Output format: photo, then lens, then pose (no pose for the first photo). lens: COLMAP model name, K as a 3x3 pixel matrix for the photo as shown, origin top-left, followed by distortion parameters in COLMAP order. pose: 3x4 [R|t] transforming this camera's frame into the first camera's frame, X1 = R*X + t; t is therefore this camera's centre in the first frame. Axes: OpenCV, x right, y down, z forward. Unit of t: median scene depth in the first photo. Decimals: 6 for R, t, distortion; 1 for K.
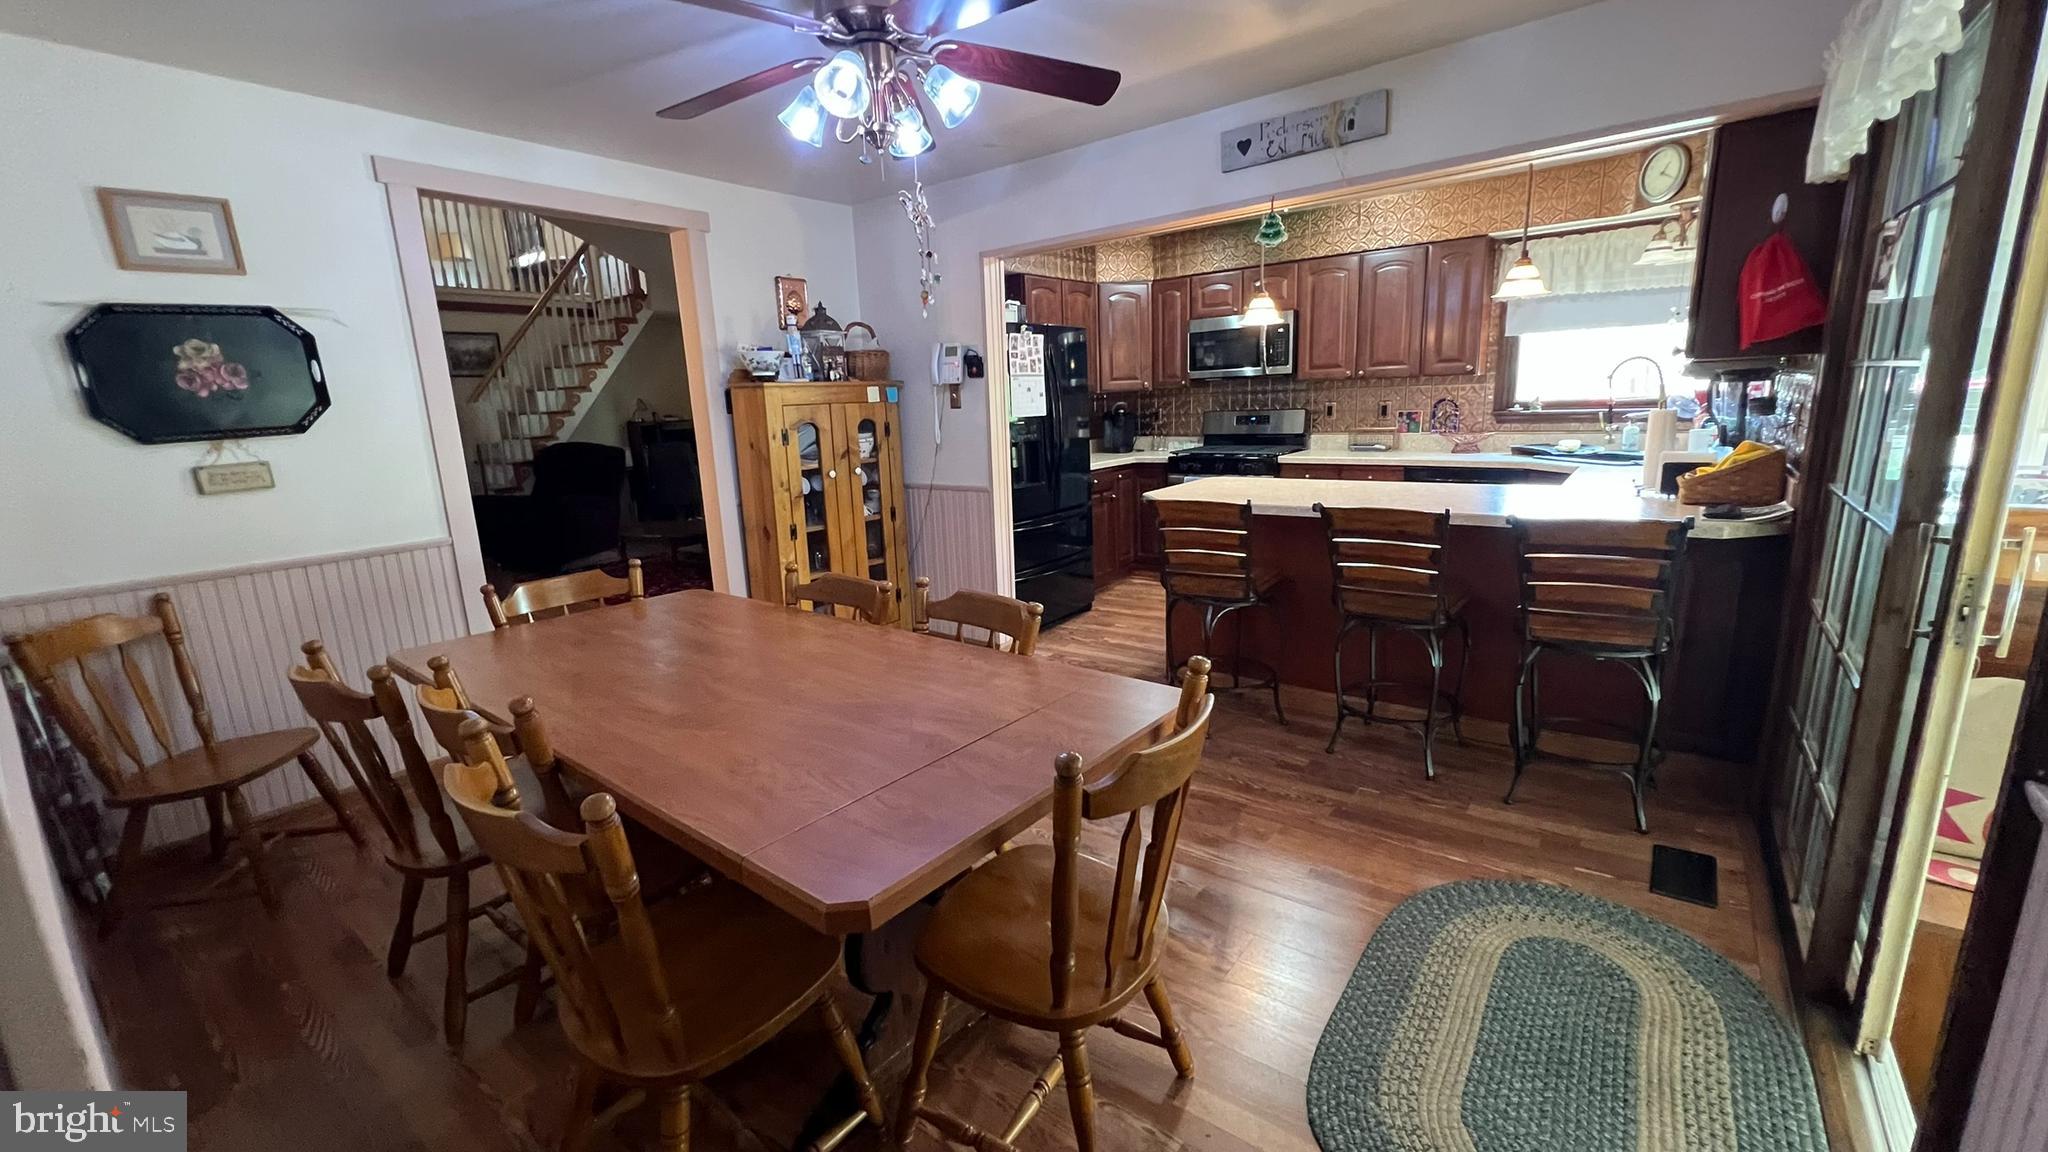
lens RADIAL K [[818.7, 0, 1027.1], [0, 818.7, 576.7], [0, 0, 1]] dist [-0.003144, -0.000254]
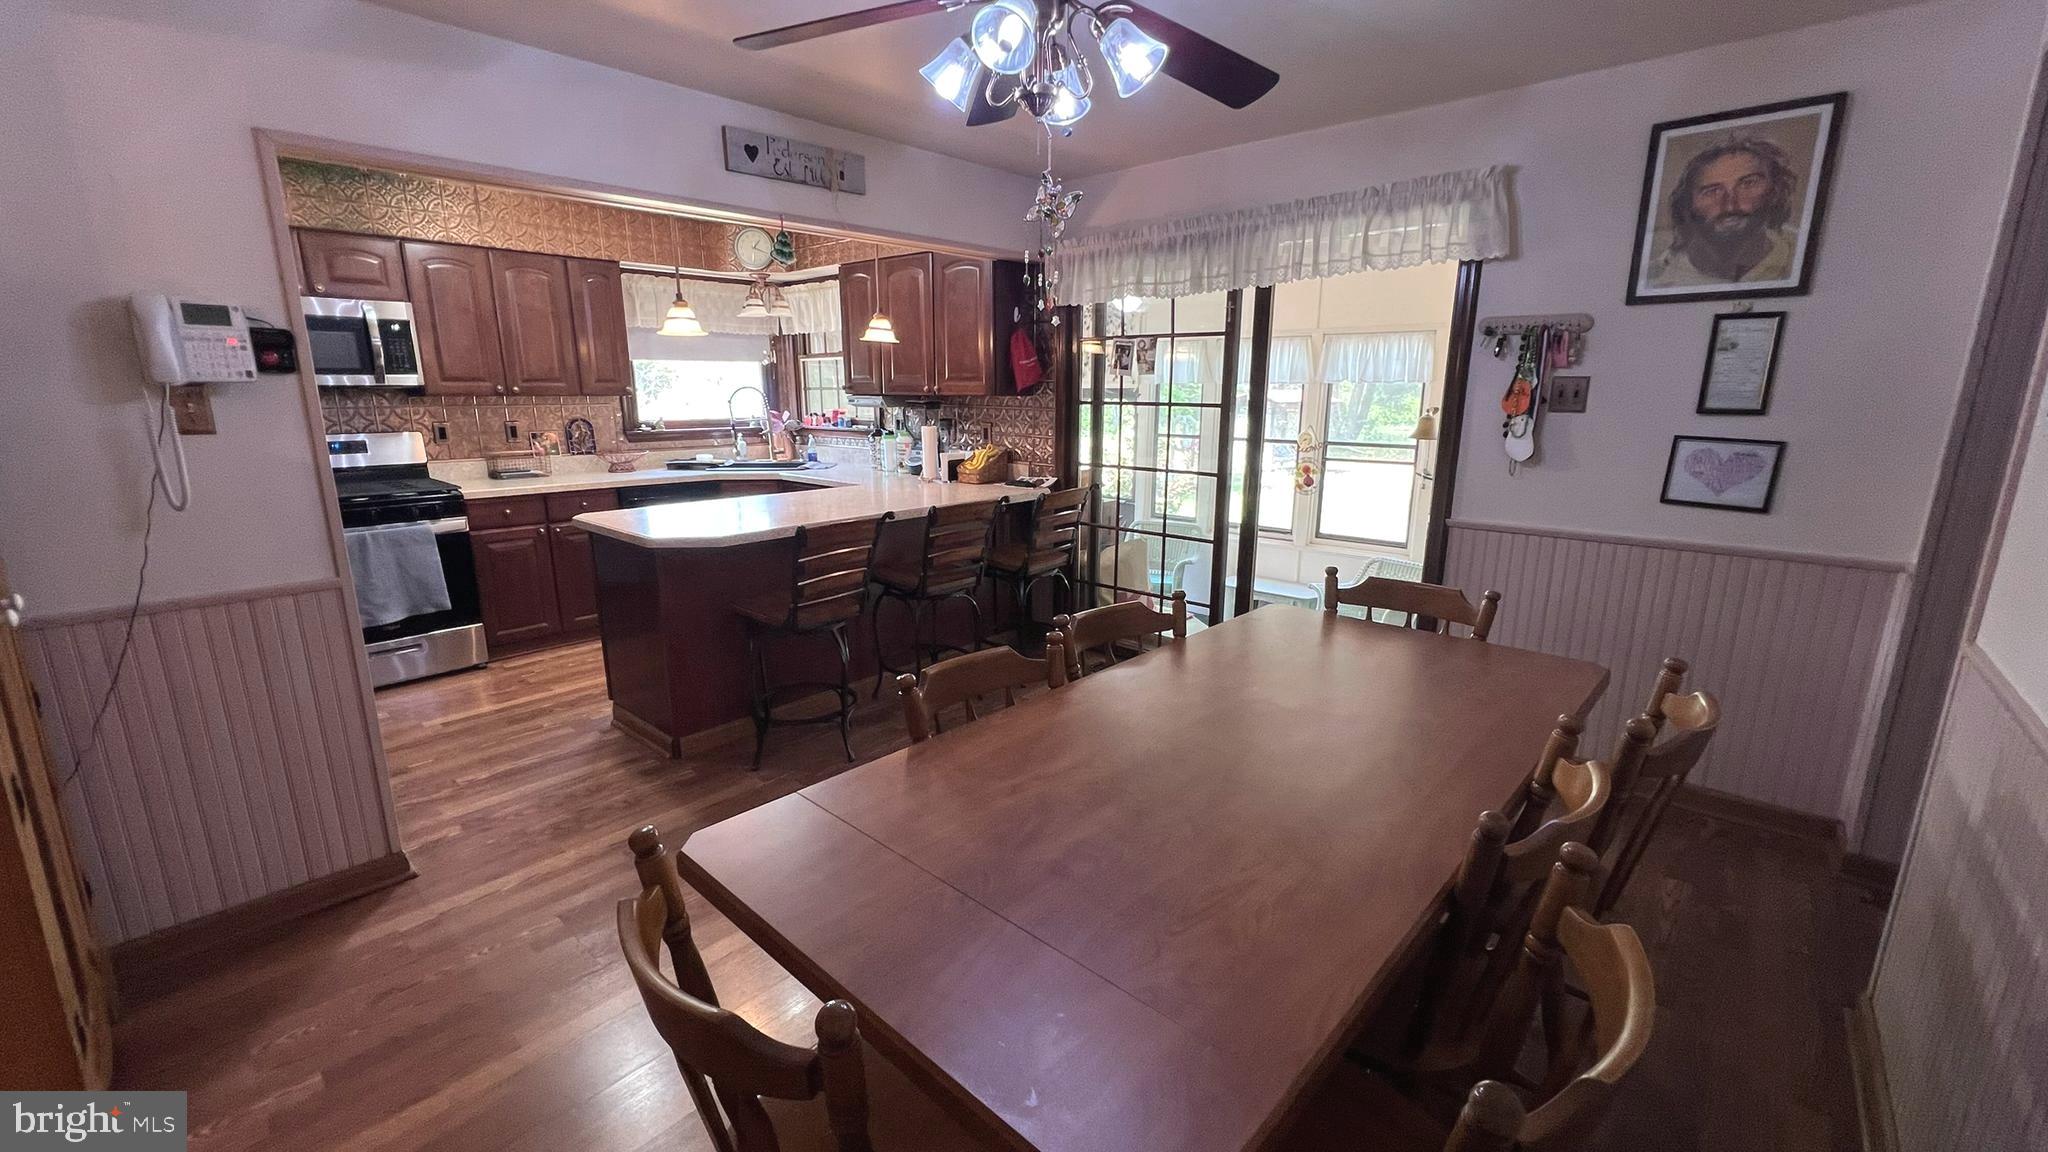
lens RADIAL K [[818.7, 0, 1027.1], [0, 818.7, 576.7], [0, 0, 1]] dist [-0.003144, -0.000254]
pose [[0.070959, -0.184030, 0.980356, -0.496385], [0.208350, 0.963889, 0.165858, -0.097880], [-0.975477, 0.192488, 0.106739, 0.465099]]
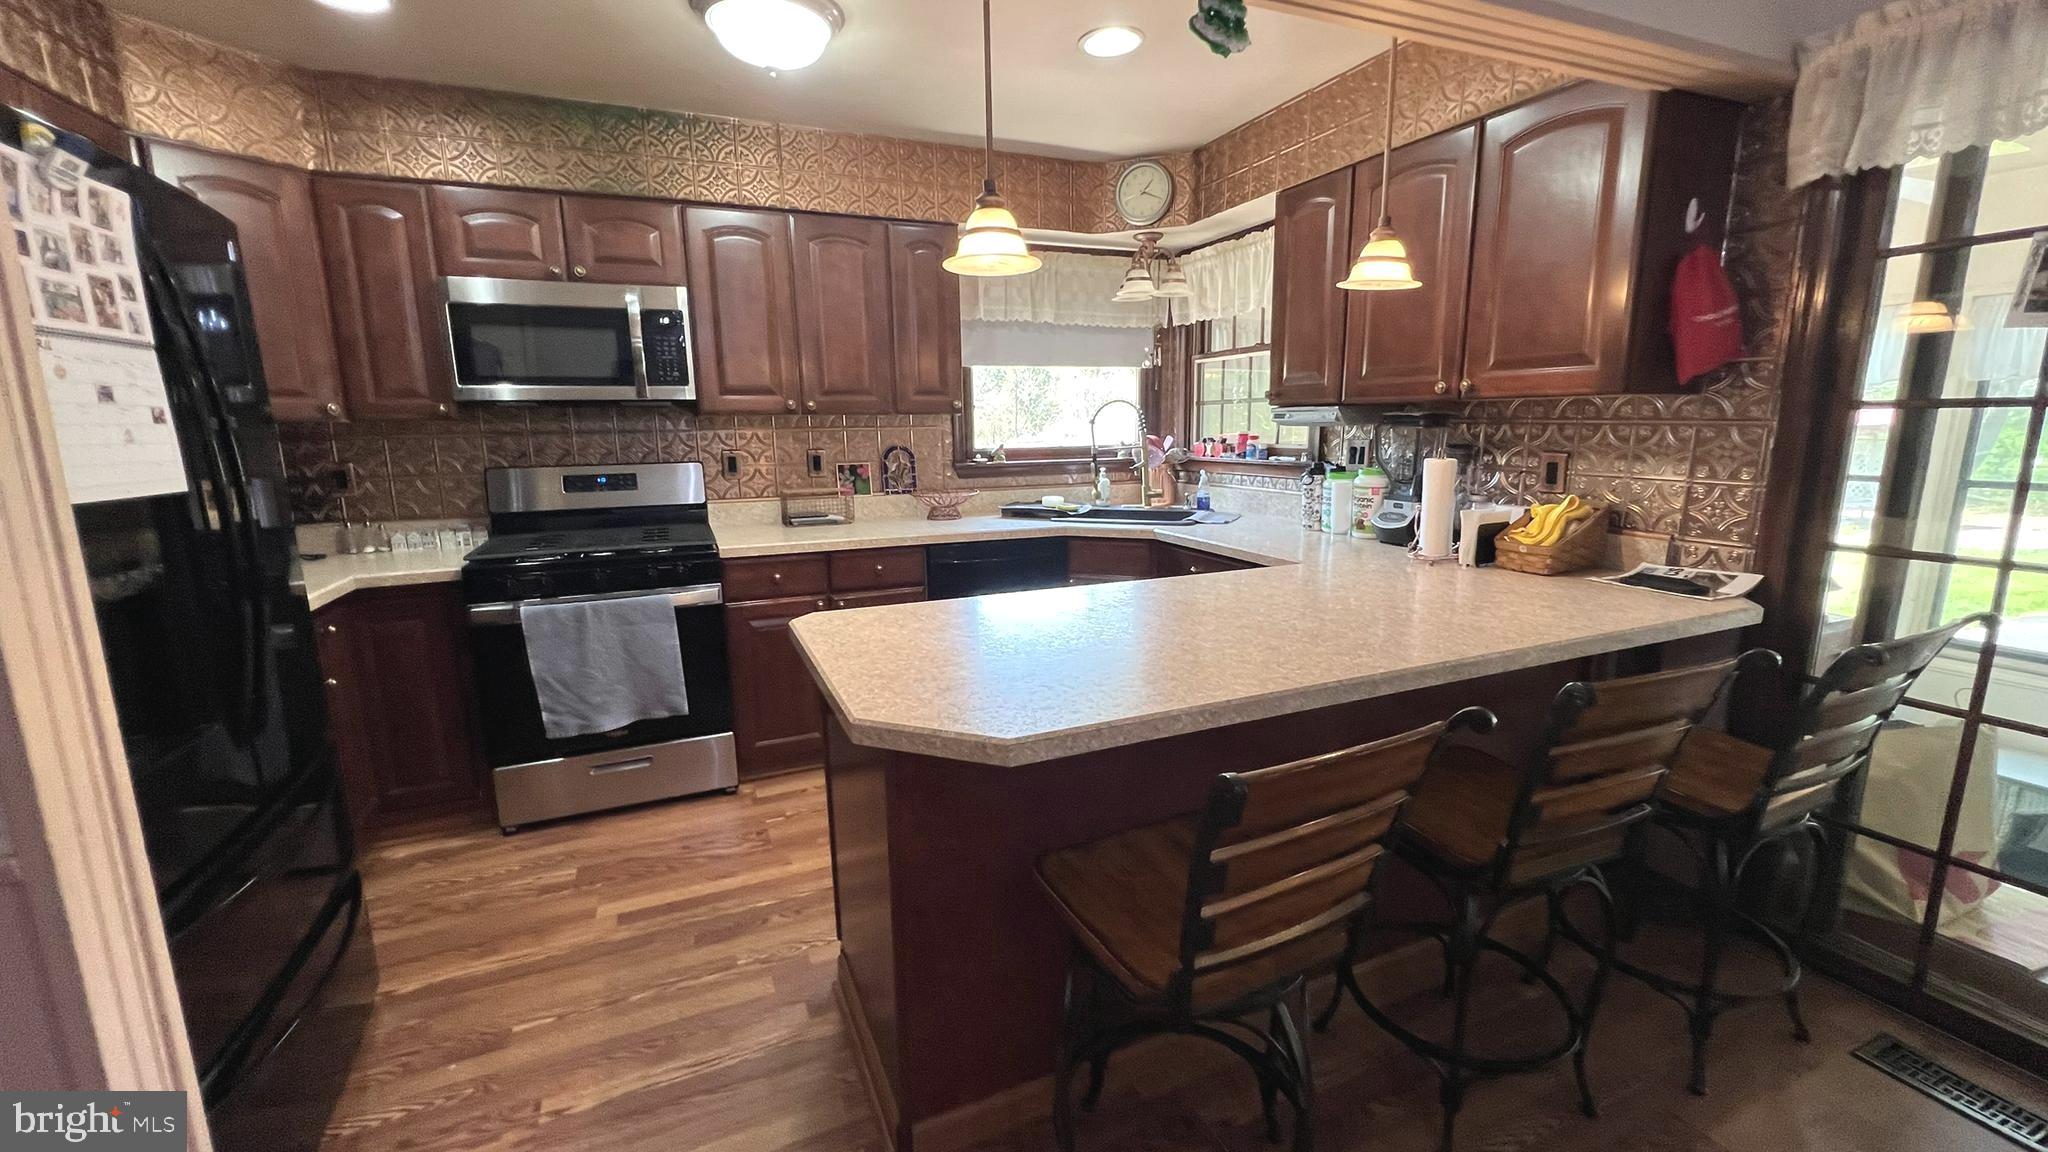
lens RADIAL K [[818.7, 0, 1027.1], [0, 818.7, 576.7], [0, 0, 1]] dist [-0.003144, -0.000254]
pose [[0.484970, -0.129032, 0.864959, -0.082609], [0.180268, 0.982565, 0.045502, -0.131468], [-0.855750, 0.133857, 0.499775, 0.628197]]
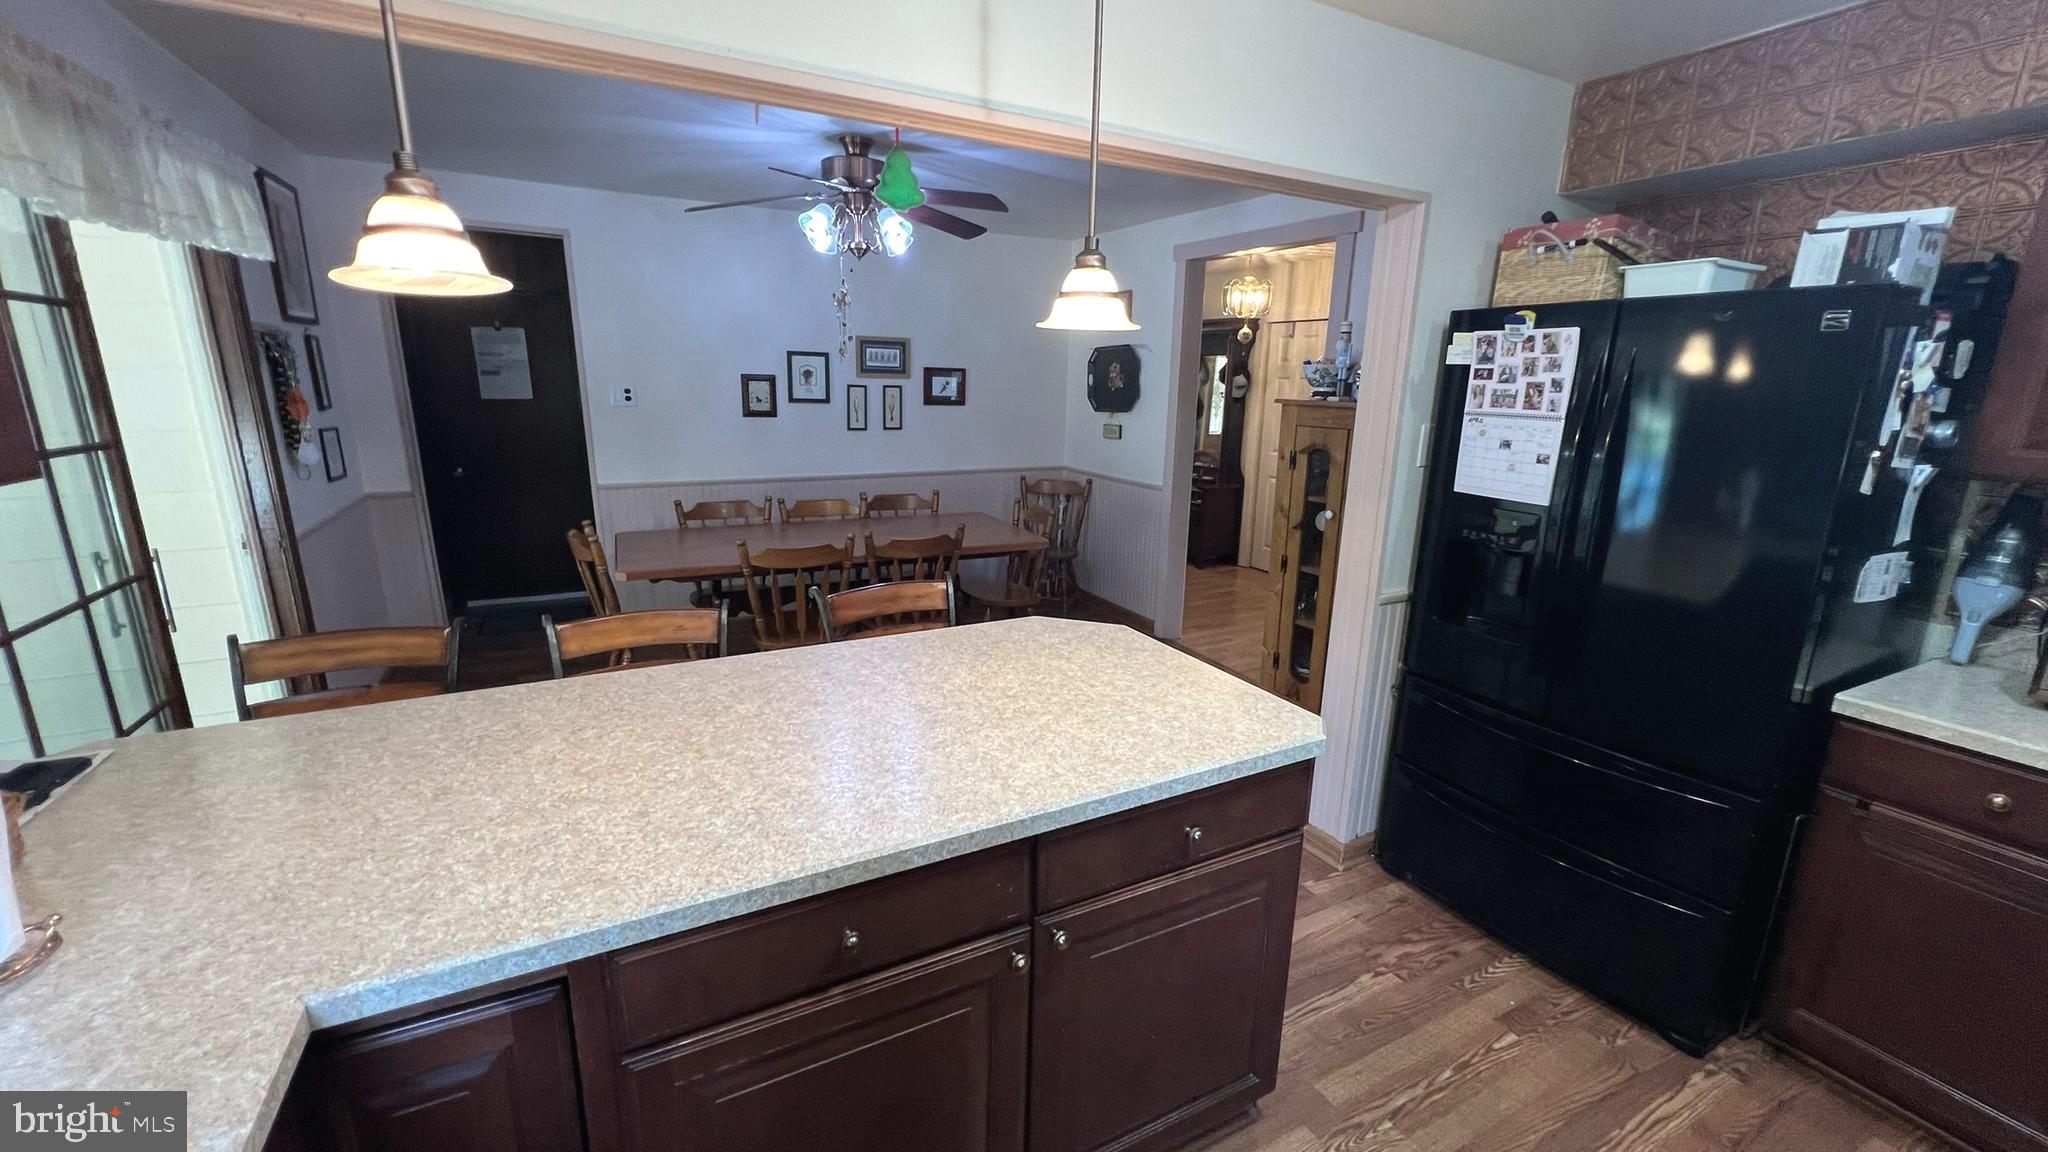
lens RADIAL K [[822.8, 0, 1024.0], [0, 822.8, 576.0], [0, 0, 1]] dist [-0.000065, 0.000301]
pose [[-0.418859, 0.249096, -0.873217, 0.553563], [-0.194951, 0.914547, 0.354398, -0.269075], [0.886877, 0.318677, -0.334505, 0.916758]]
